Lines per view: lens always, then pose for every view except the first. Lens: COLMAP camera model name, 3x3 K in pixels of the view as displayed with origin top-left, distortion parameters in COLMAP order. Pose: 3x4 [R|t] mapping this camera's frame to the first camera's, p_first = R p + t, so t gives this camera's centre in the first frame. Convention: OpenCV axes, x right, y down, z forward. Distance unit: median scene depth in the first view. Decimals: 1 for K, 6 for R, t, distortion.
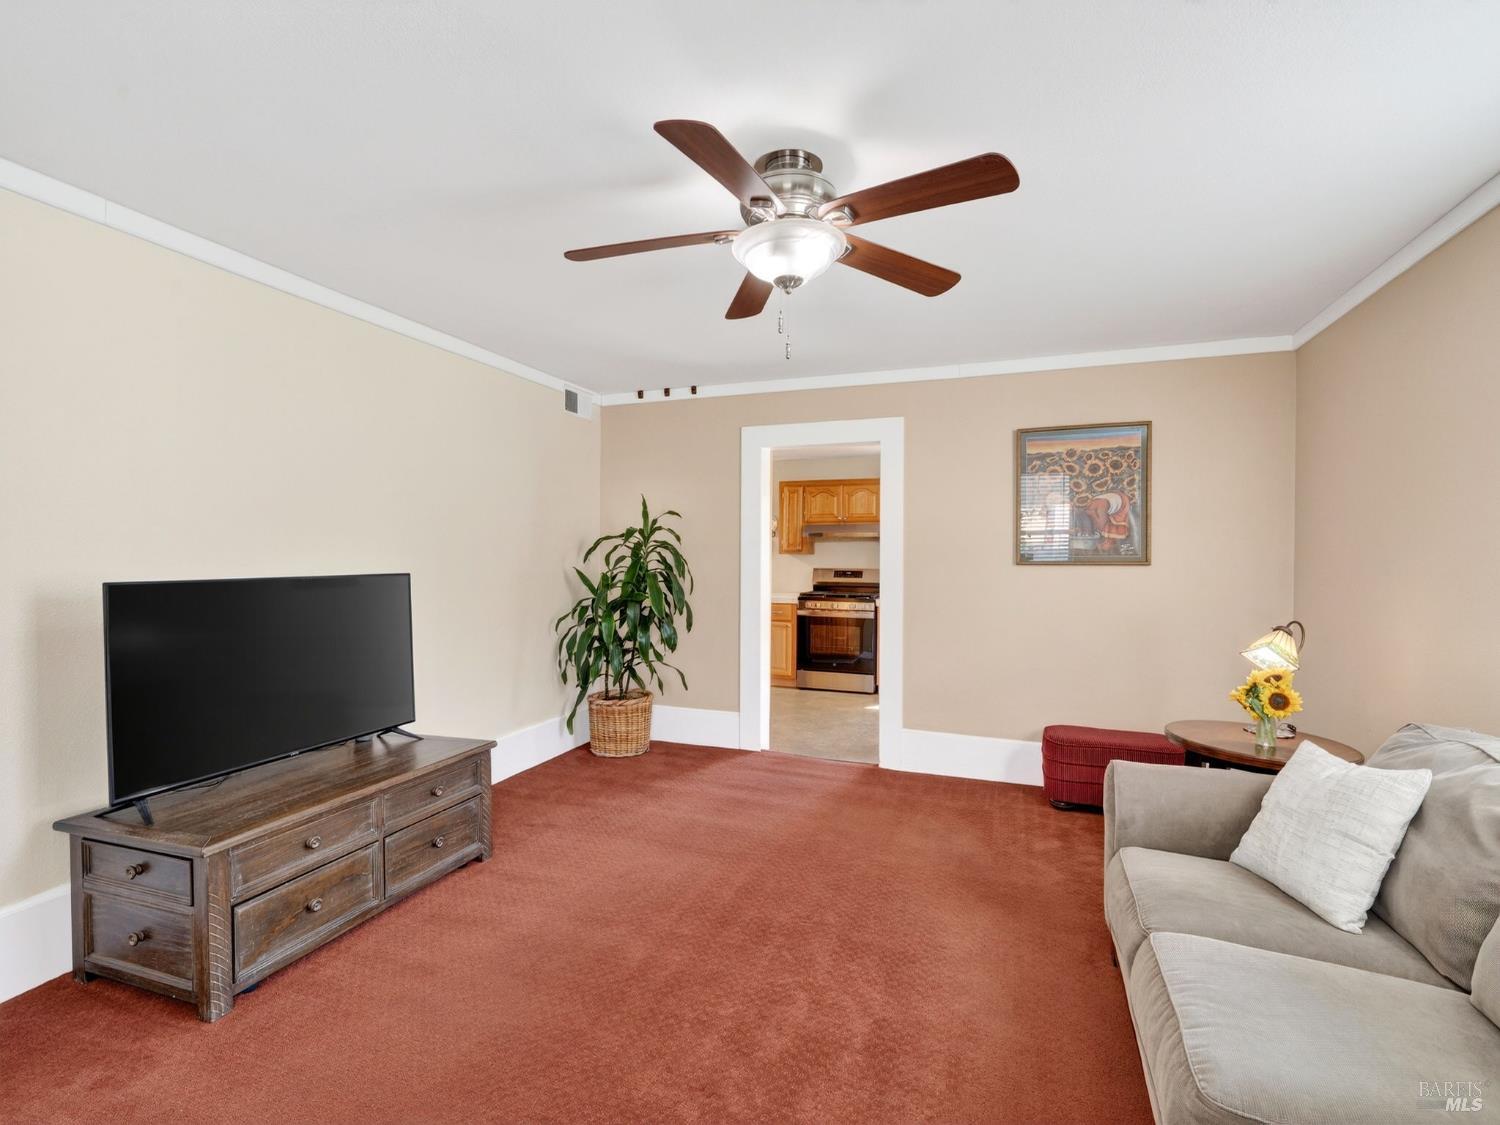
lens RADIAL K [[705.9, 0, 759.8], [0, 705.9, 570.7], [0, 0, 1]] dist [-0.000566, 0.000223]
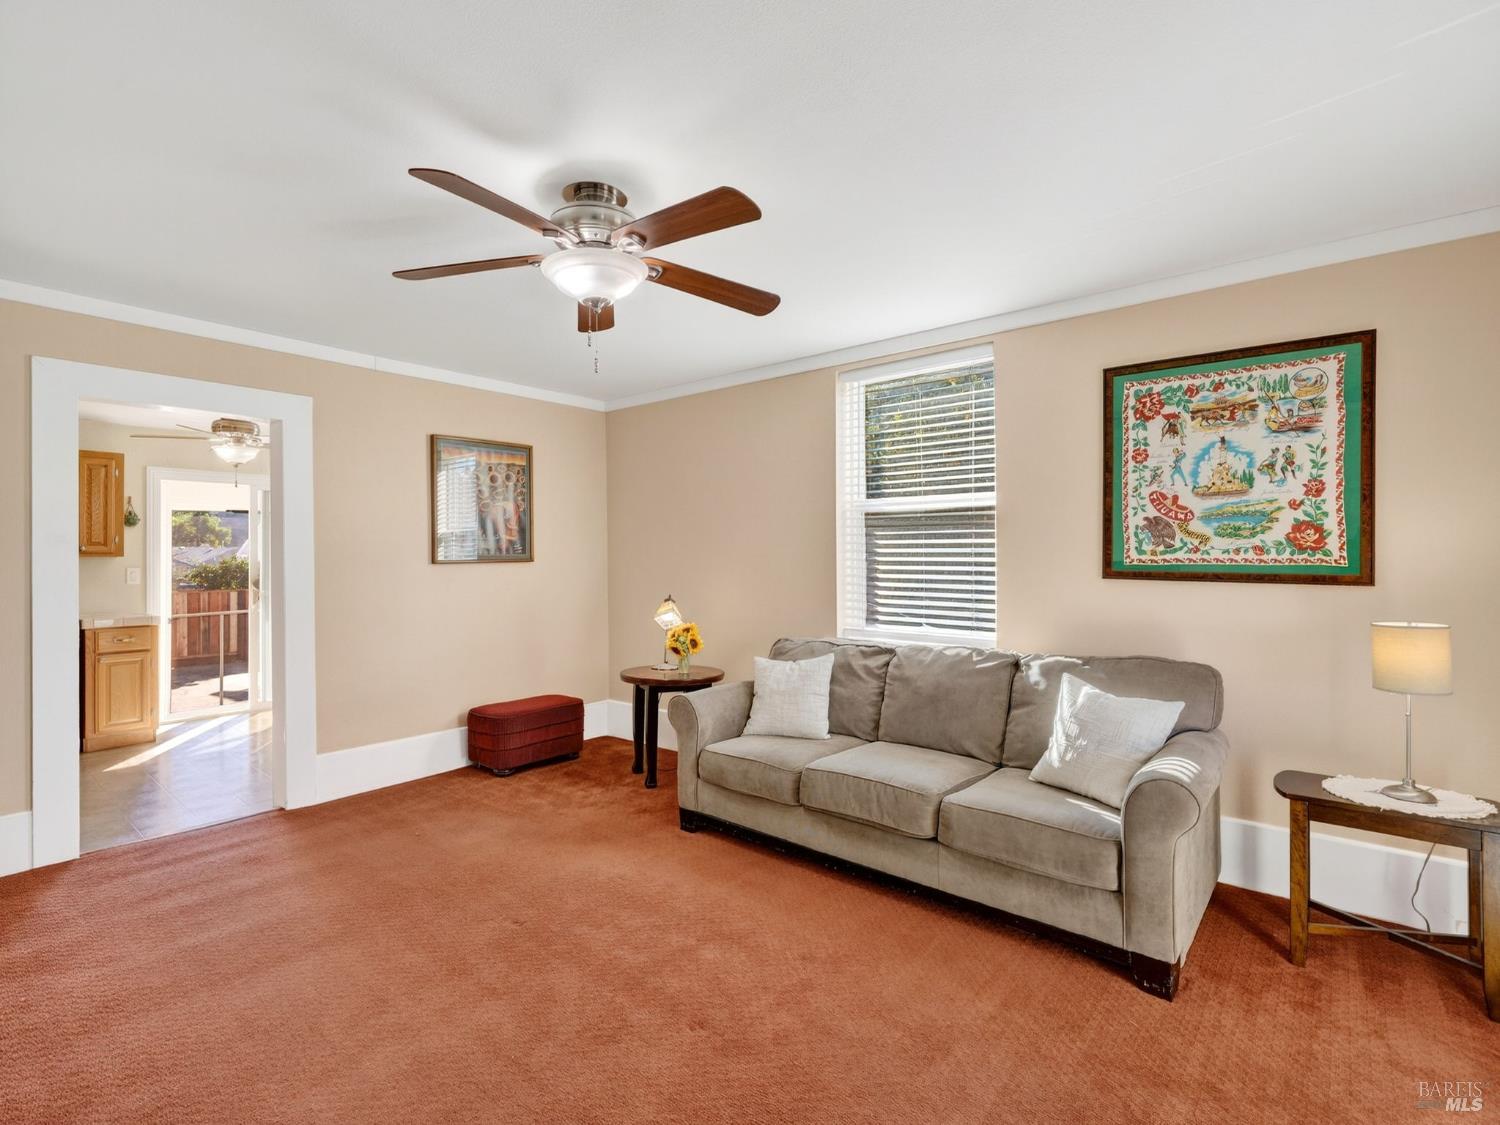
lens RADIAL K [[697.7, 0, 750.0], [0, 697.7, 562.5], [0, 0, 1]] dist [0.001353, 0.000440]
pose [[0.337720, -0.018430, 0.941066, -0.479723], [0.029330, 0.999529, 0.009050, -0.006445], [-0.940790, 0.024545, 0.338101, 0.228507]]
